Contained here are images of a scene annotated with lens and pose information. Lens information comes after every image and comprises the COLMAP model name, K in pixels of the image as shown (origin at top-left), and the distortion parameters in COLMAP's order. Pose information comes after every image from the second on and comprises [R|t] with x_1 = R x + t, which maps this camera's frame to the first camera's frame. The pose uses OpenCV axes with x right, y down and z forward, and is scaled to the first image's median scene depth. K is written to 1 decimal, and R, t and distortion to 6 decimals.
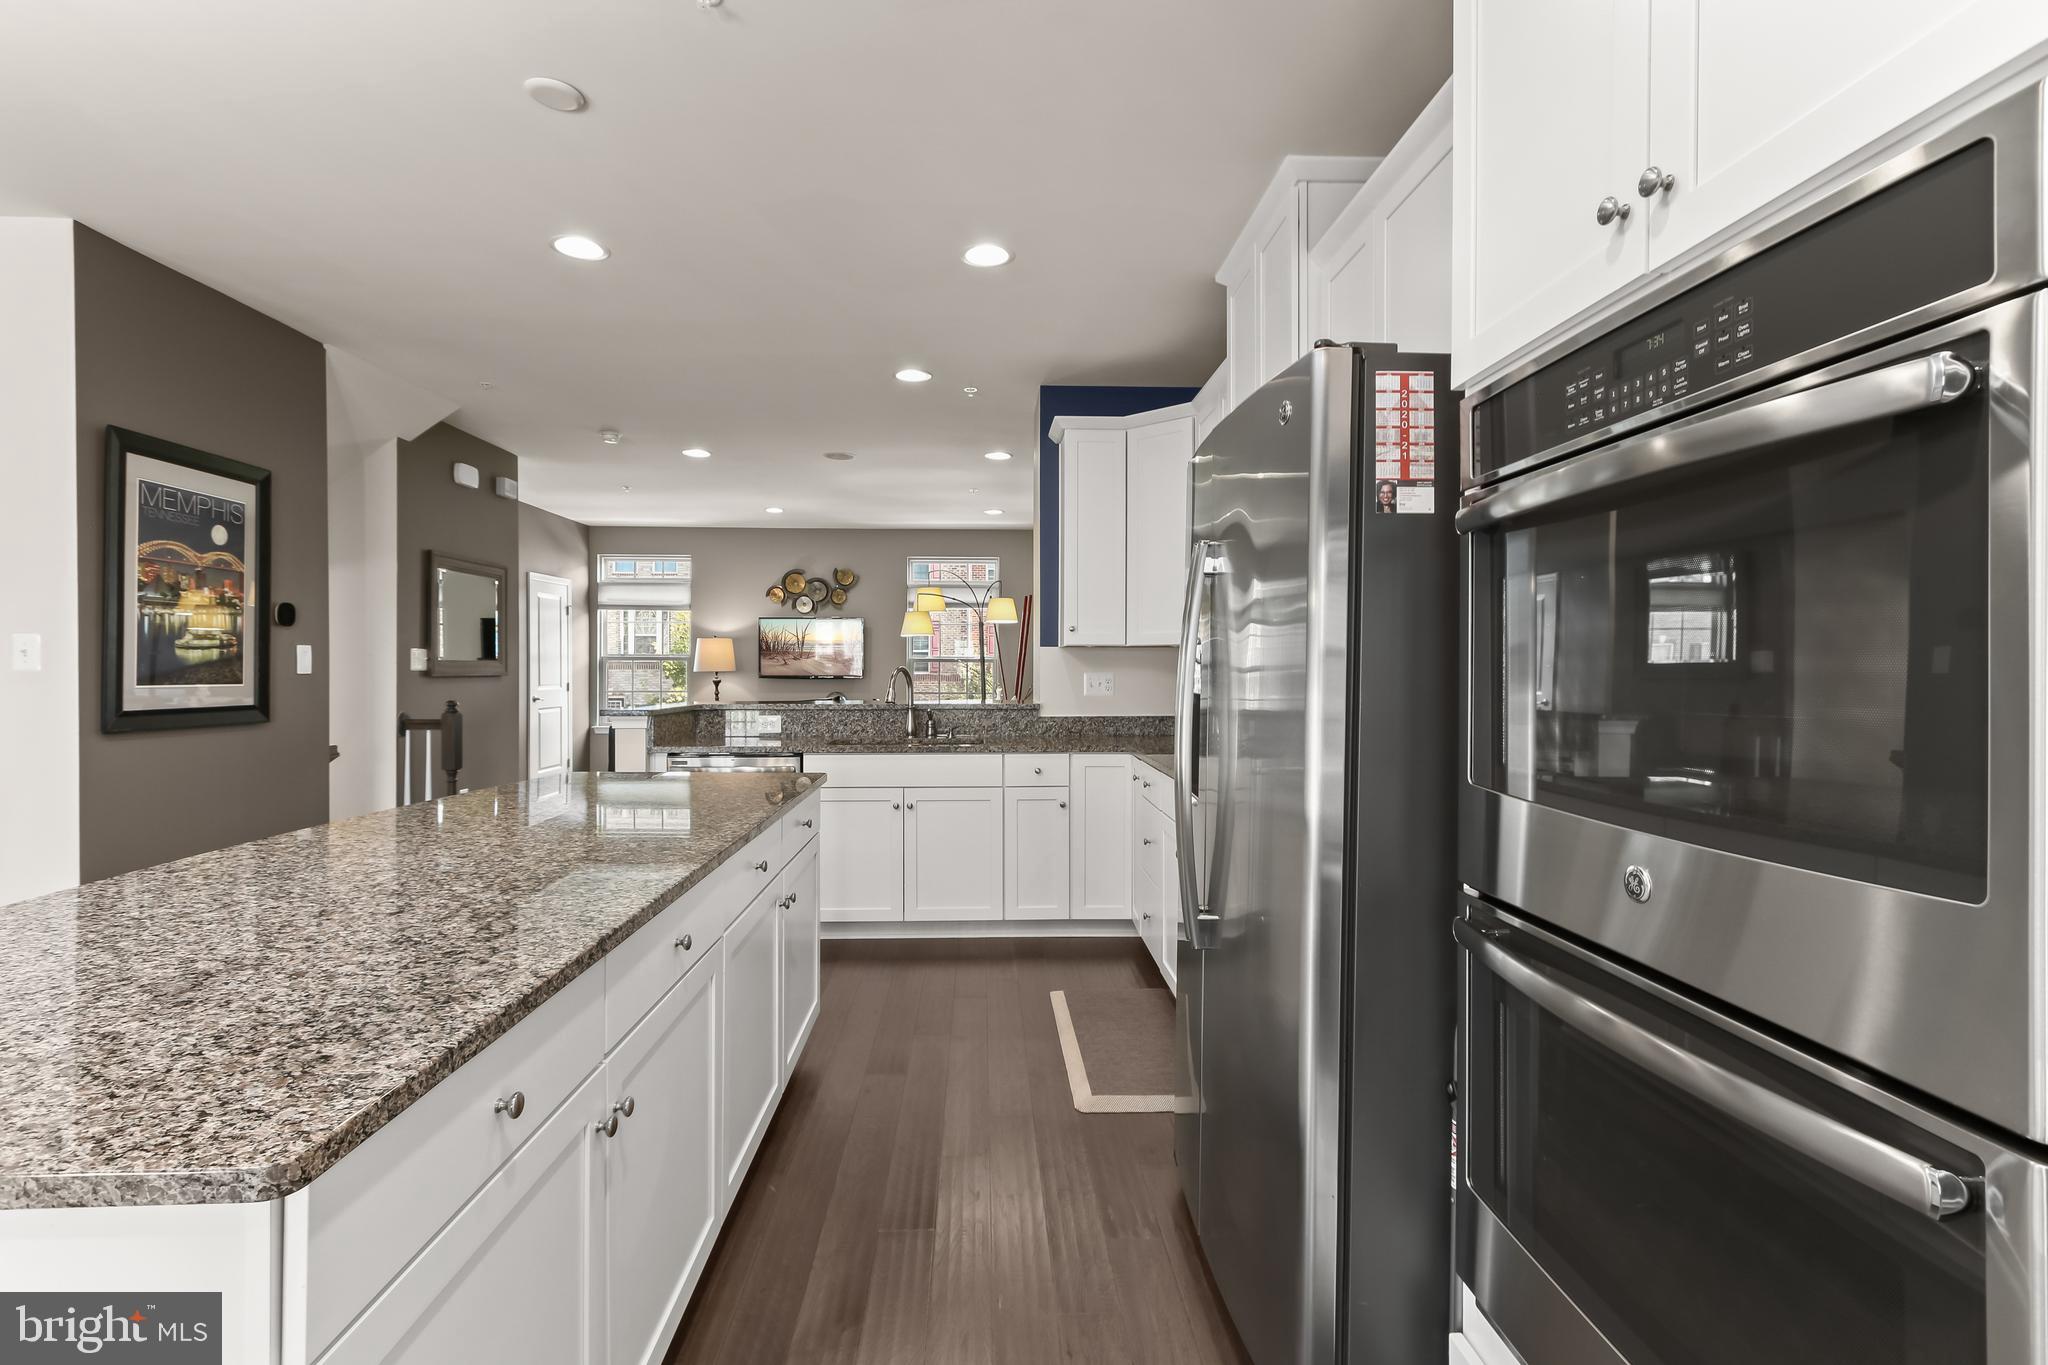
lens RADIAL K [[951.2, 0, 1024.0], [0, 951.2, 682.5], [0, 0, 1]] dist [-0.000953, -0.000031]
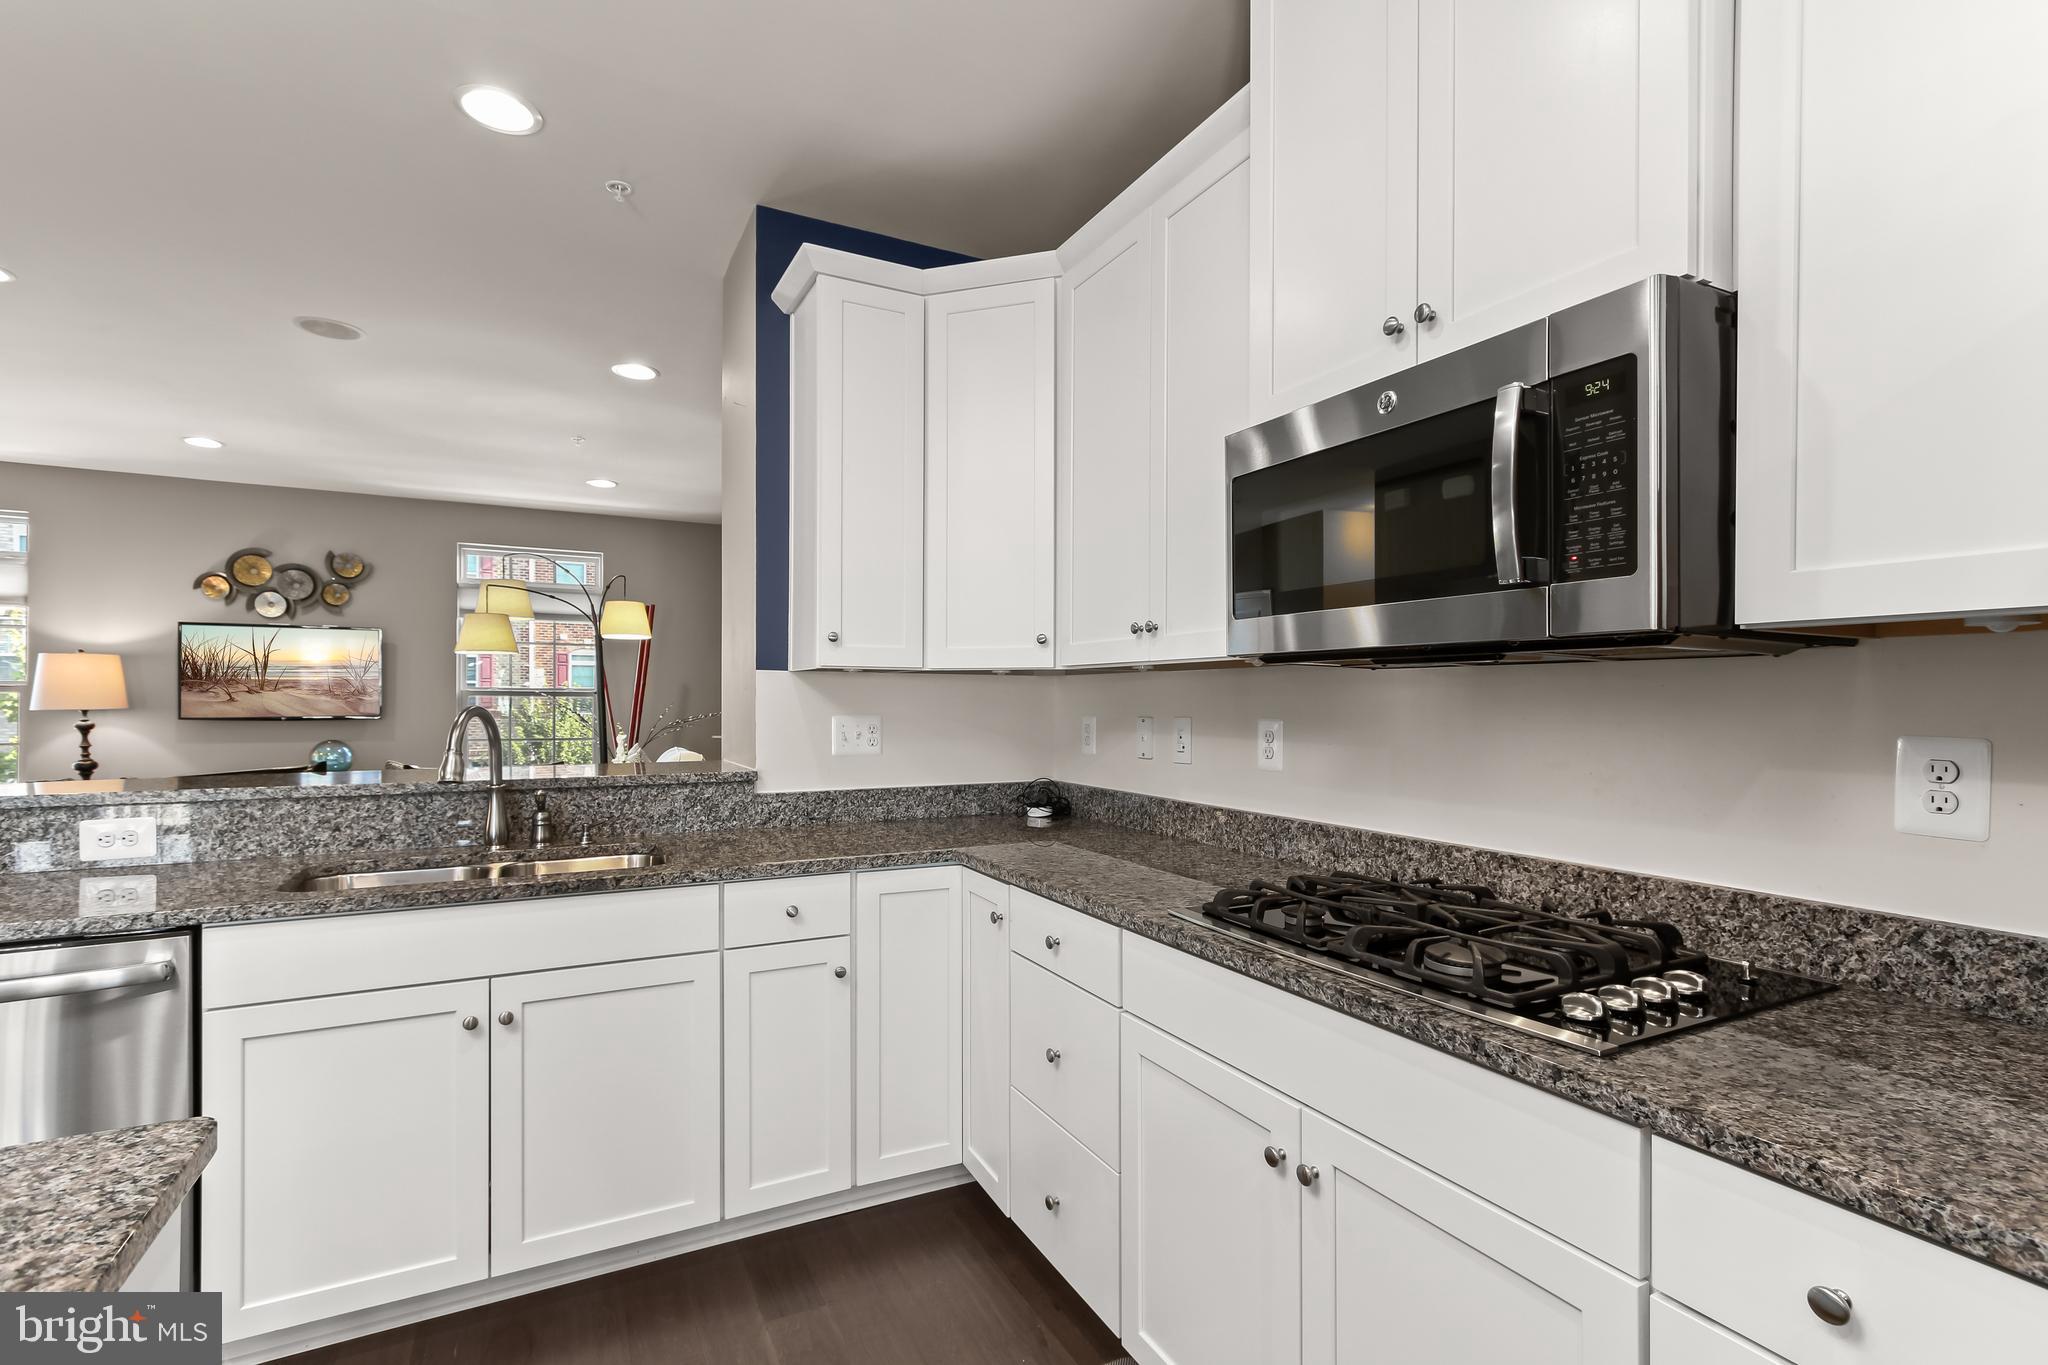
lens RADIAL K [[957.3, 0, 1022.0], [0, 957.3, 703.7], [0, 0, 1]] dist [0.011630, -0.000696]
pose [[0.912532, 0.000358, 0.409006, -0.054225], [0.005057, 0.999913, -0.012158, -0.007472], [-0.408975, 0.013162, 0.912451, 0.315329]]
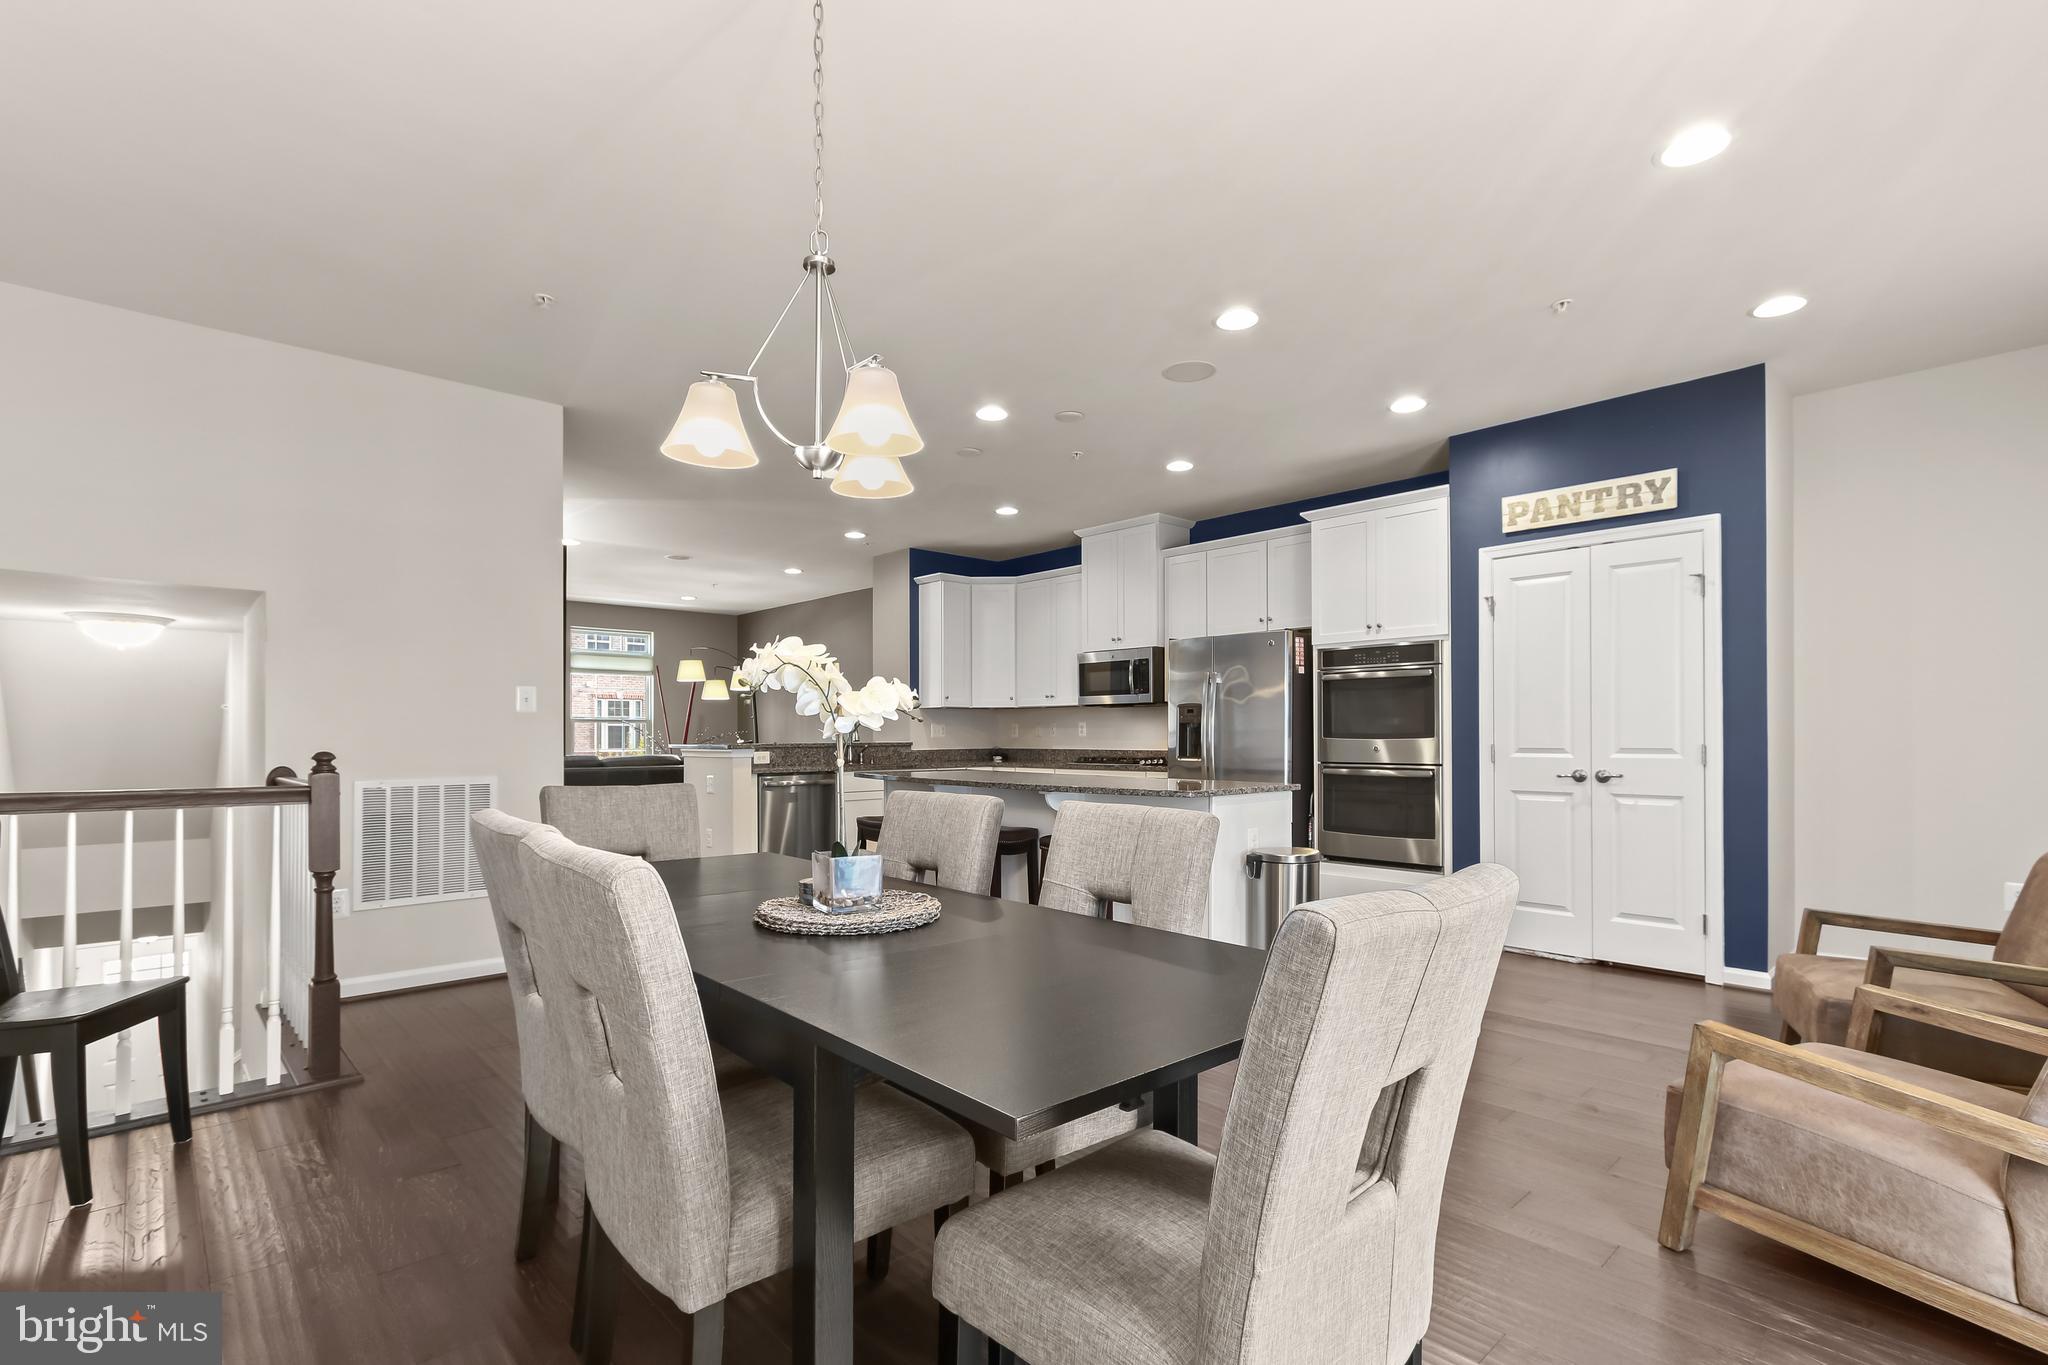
lens RADIAL K [[957.3, 0, 1022.0], [0, 957.3, 703.7], [0, 0, 1]] dist [0.011630, -0.000696]
pose [[0.773177, 0.017044, 0.633961, -0.656001], [0.014994, 0.998868, -0.045142, 0.024798], [-0.634013, 0.044409, 0.772047, -0.293278]]
